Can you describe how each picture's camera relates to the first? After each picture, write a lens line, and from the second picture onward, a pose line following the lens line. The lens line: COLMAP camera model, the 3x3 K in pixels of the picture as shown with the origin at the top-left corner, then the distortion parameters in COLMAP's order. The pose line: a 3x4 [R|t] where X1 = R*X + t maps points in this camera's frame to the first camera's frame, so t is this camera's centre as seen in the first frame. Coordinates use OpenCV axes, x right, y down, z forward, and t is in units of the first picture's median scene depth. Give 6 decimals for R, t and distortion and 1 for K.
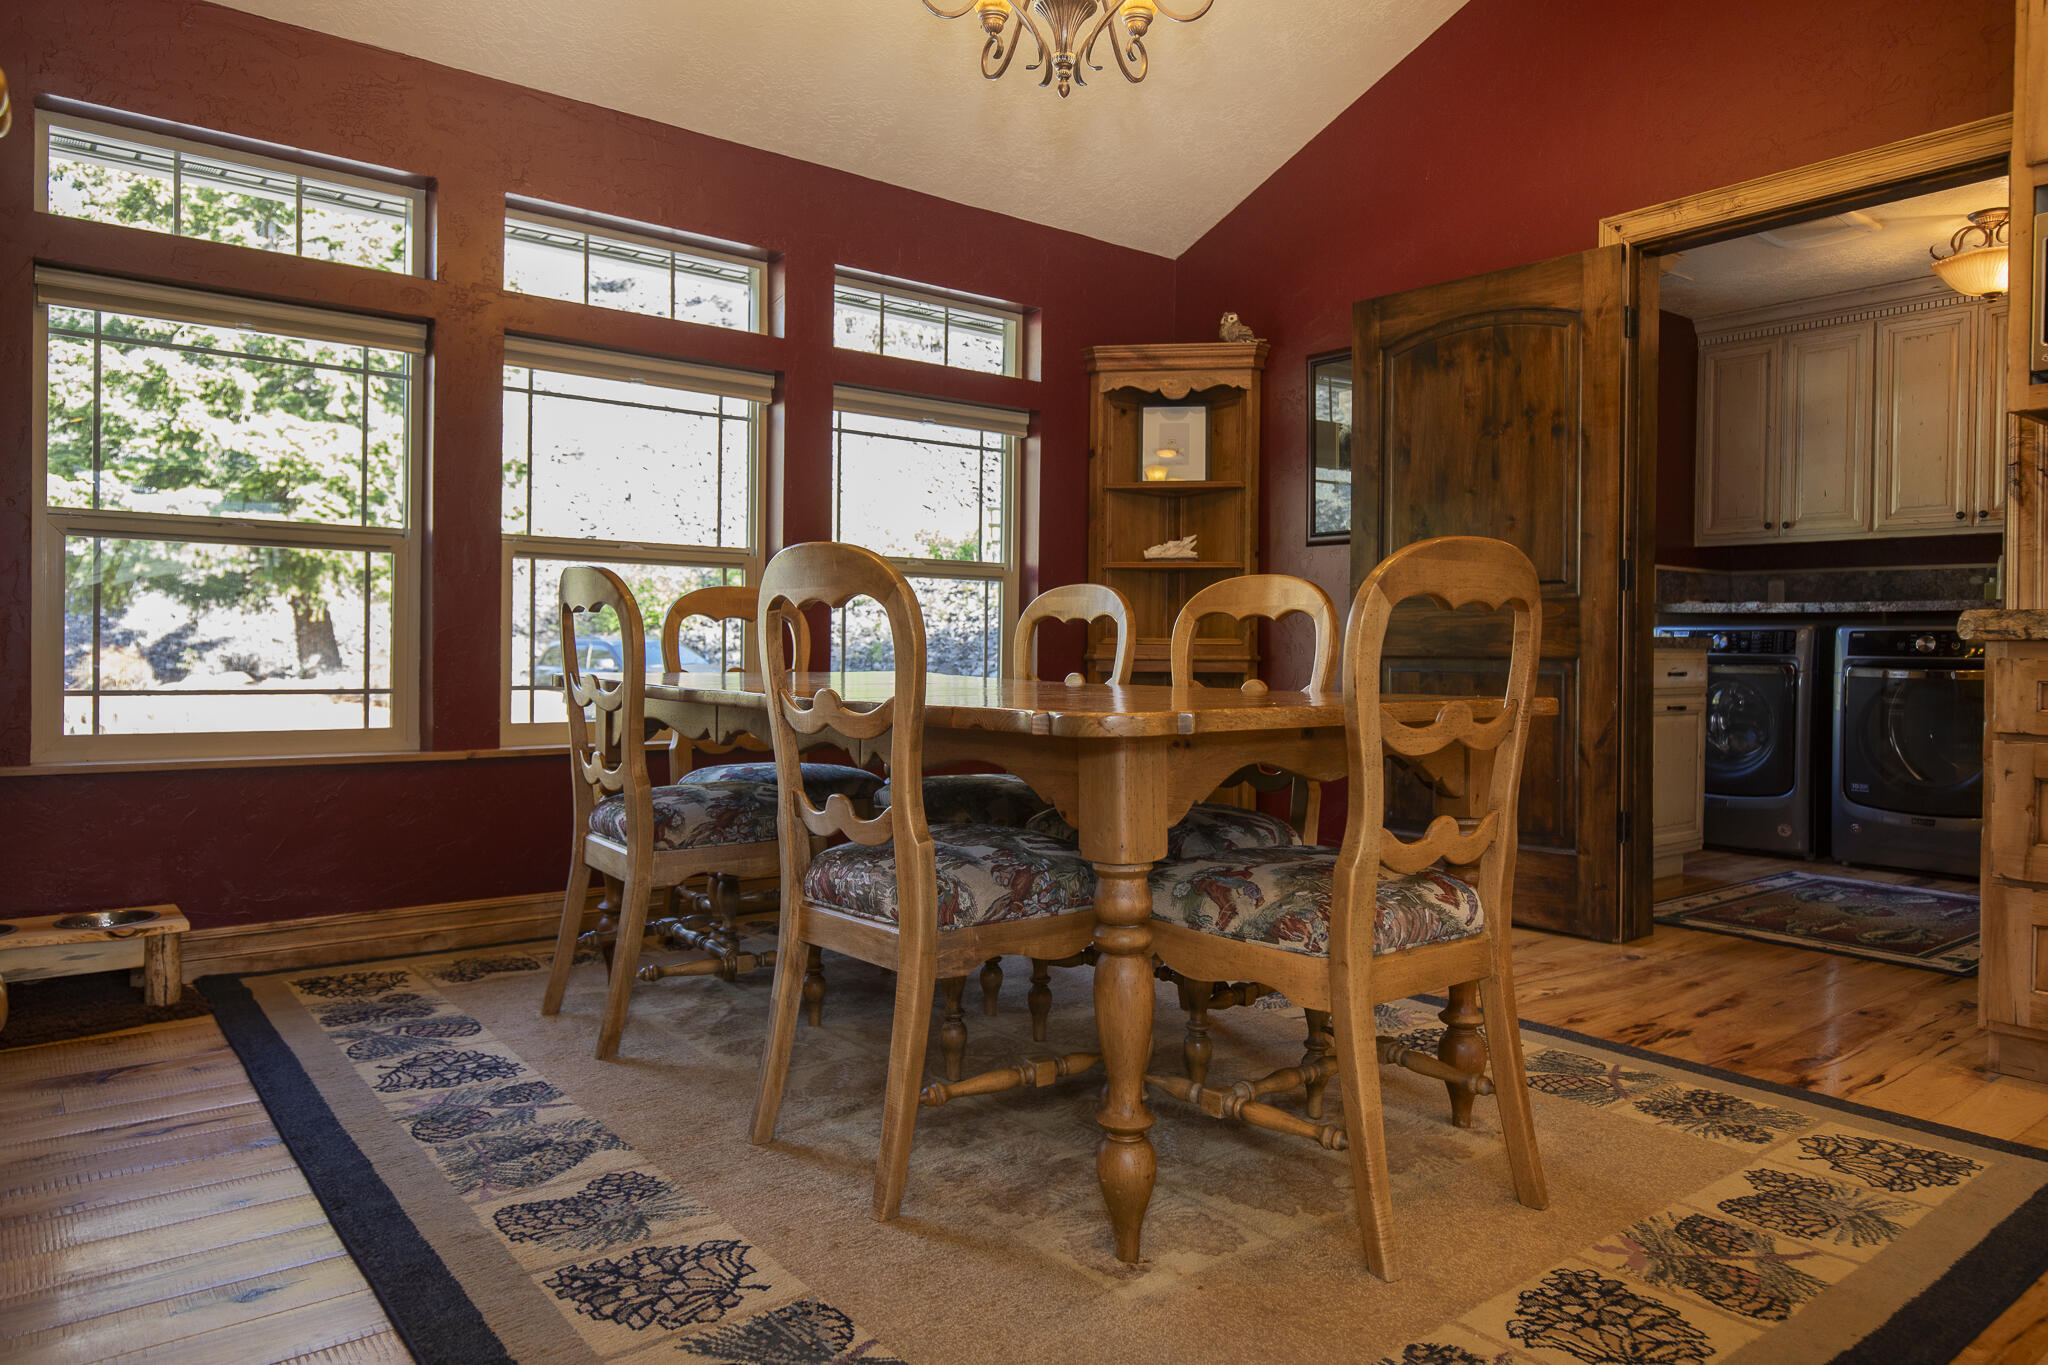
lens RADIAL K [[1308.8, 0, 1023.6], [0, 1308.8, 671.0], [0, 0, 1]] dist [-0.006056, -0.001272]
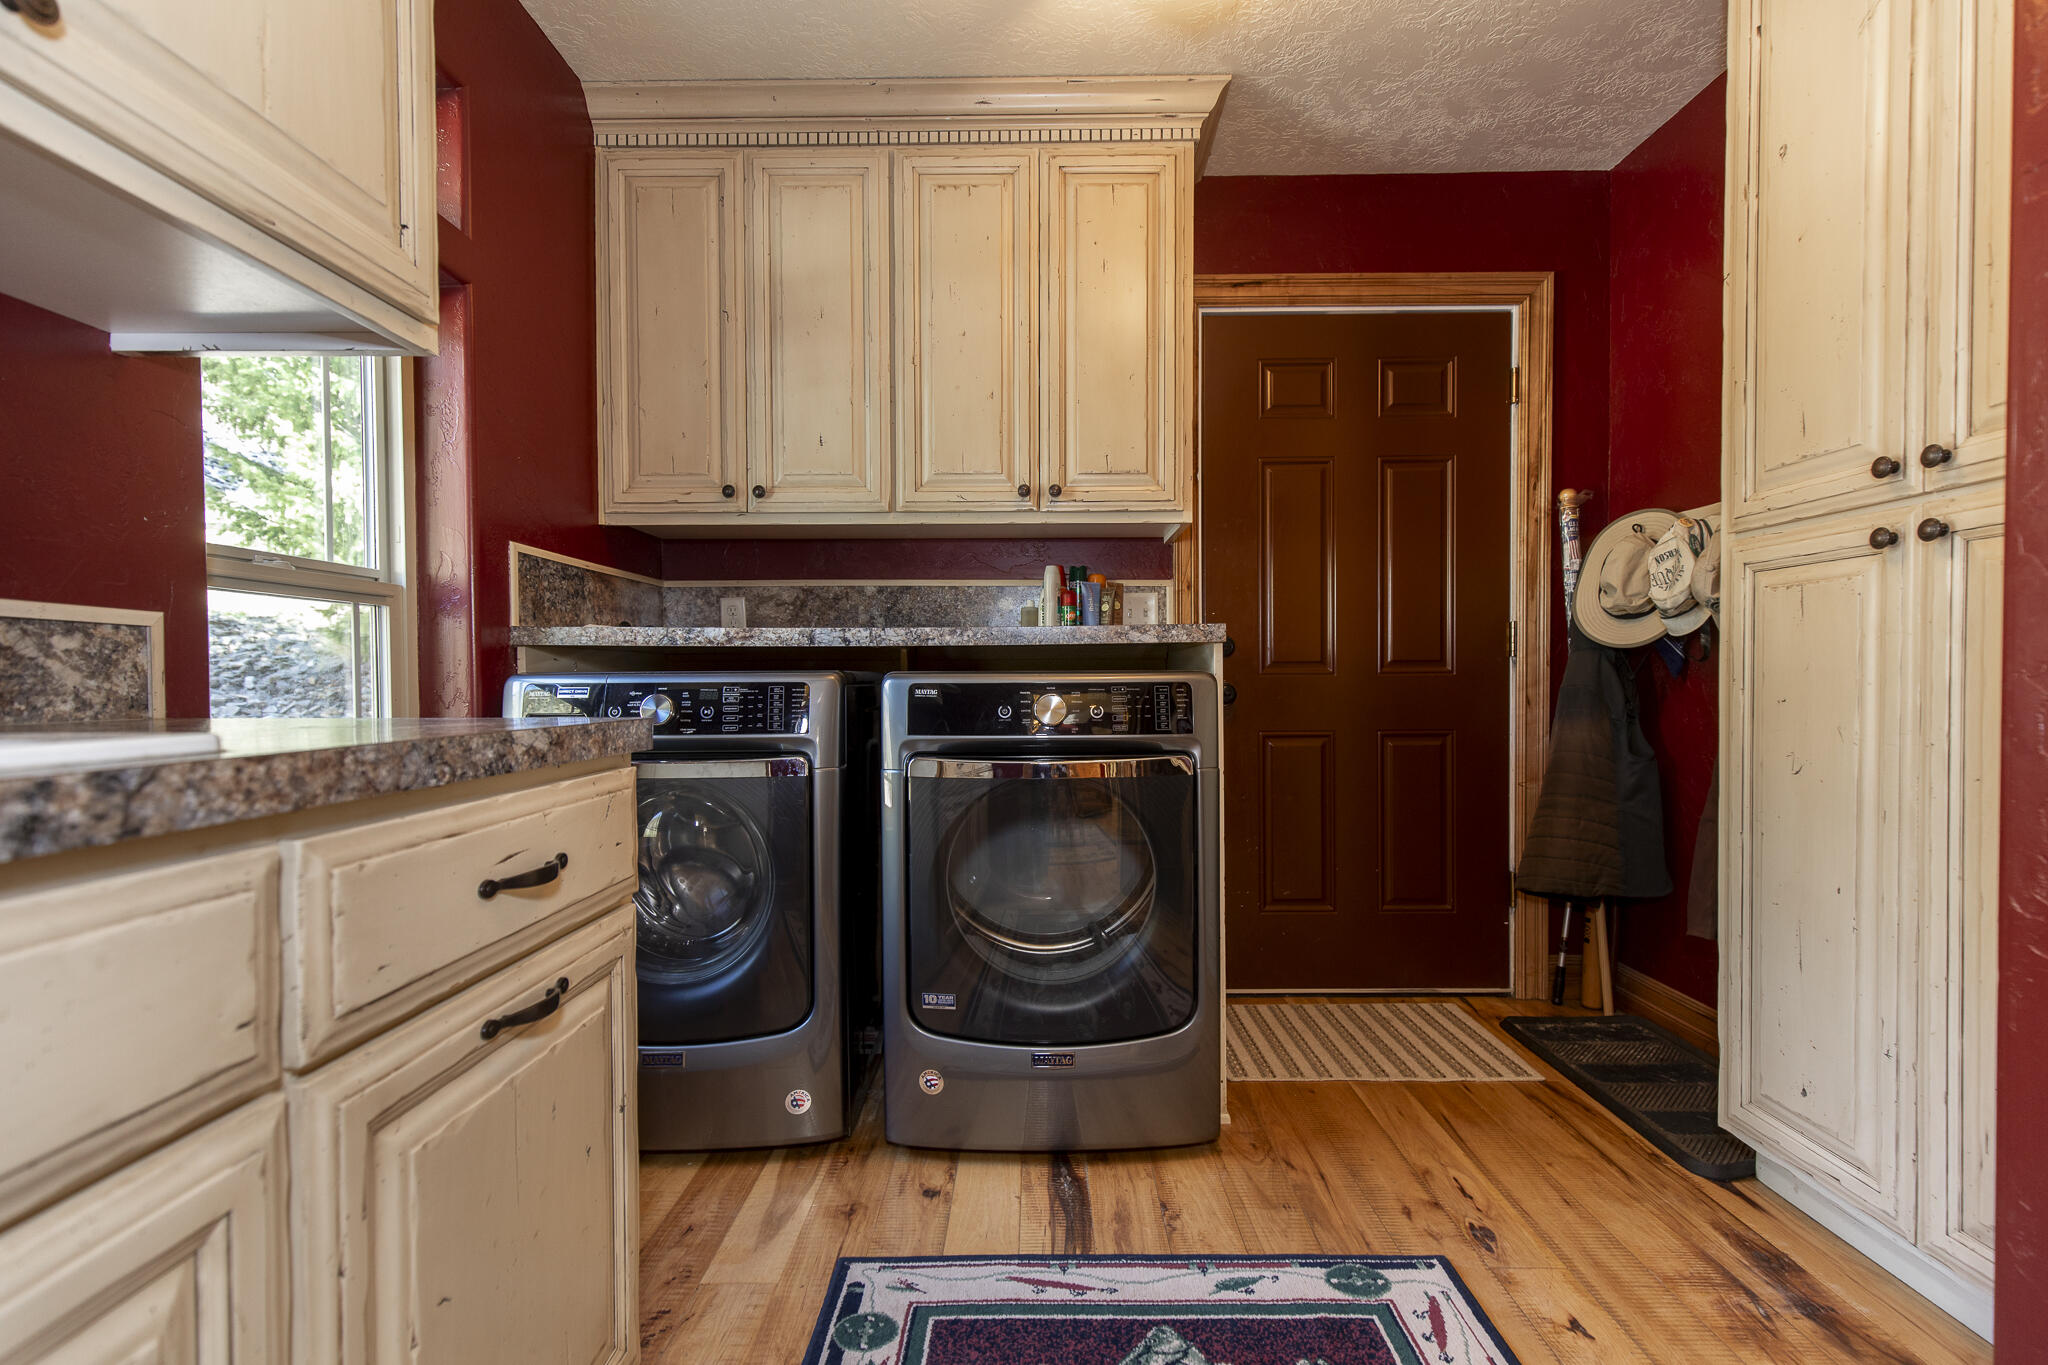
lens RADIAL K [[920.0, 0, 1026.1], [0, 920.0, 693.6], [0, 0, 1]] dist [-0.000010, -0.000118]
pose [[0.626977, -0.025655, 0.778615, 0.364617], [0.027892, 0.999556, 0.010475, -0.027659], [-0.778539, 0.015150, 0.627414, 0.698870]]
